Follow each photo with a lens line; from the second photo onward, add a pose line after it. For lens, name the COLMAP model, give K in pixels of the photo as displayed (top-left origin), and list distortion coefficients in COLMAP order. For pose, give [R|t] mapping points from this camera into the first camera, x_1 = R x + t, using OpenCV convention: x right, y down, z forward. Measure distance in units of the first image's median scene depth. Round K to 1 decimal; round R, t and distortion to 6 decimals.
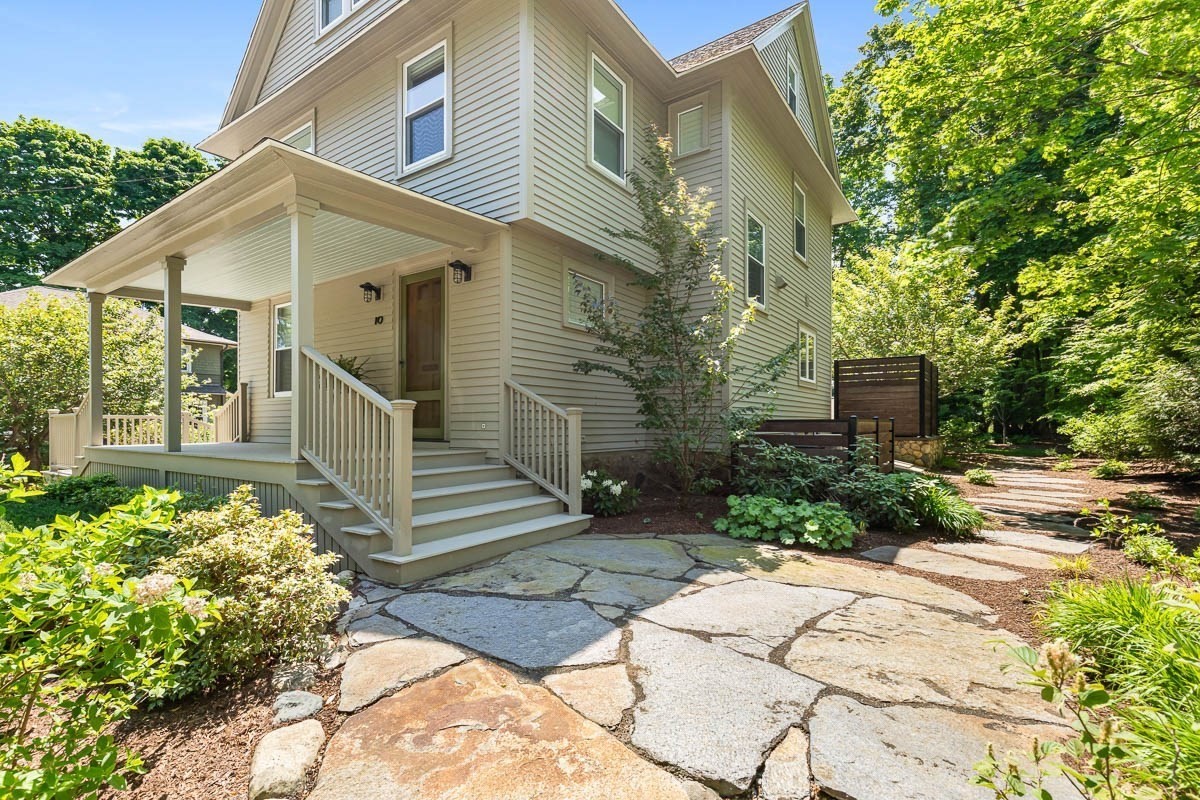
lens RADIAL K [[548.3, 0, 599.0], [0, 548.3, 406.8], [0, 0, 1]] dist [0.001365, -0.000709]
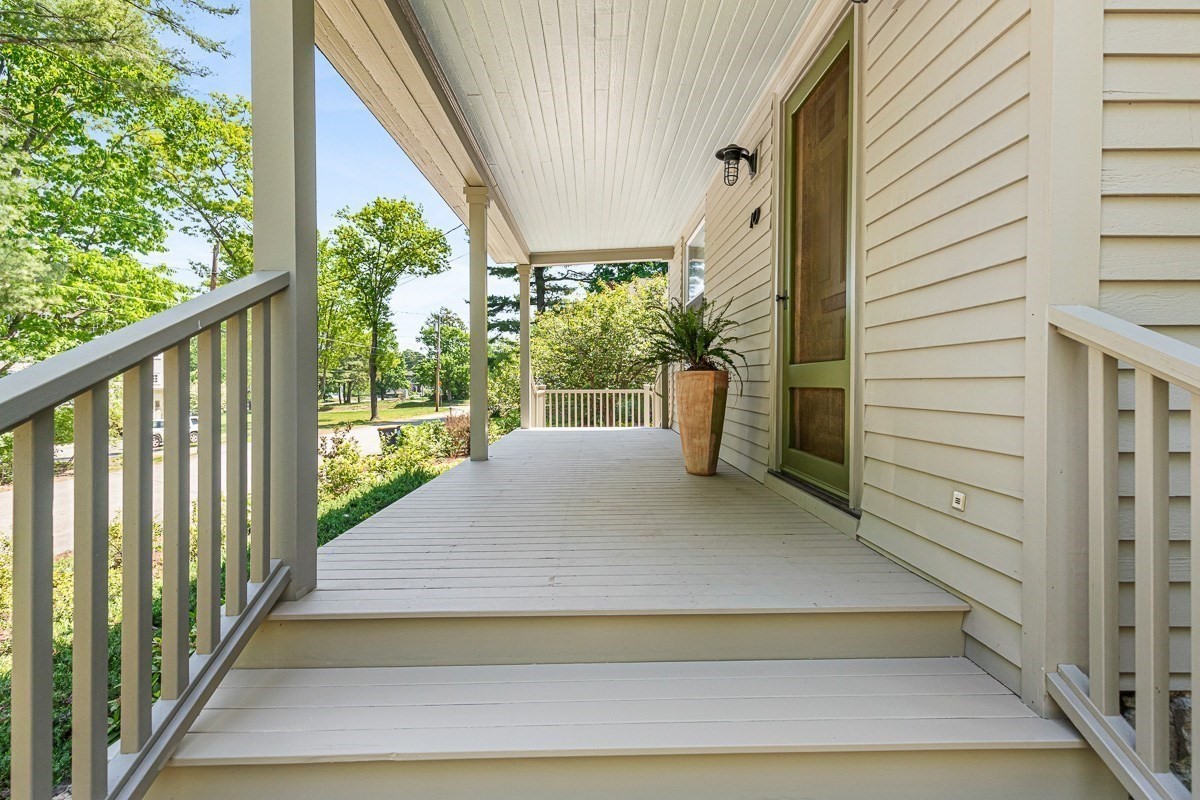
lens RADIAL K [[548.3, 0, 608.4], [0, 548.3, 379.3], [0, 0, 1]] dist [0.001365, -0.000709]
pose [[0.592379, 0.007380, -0.805626, -0.097653], [0.008713, 0.999841, 0.015566, -0.026415], [0.805613, -0.016241, 0.592220, 0.696717]]
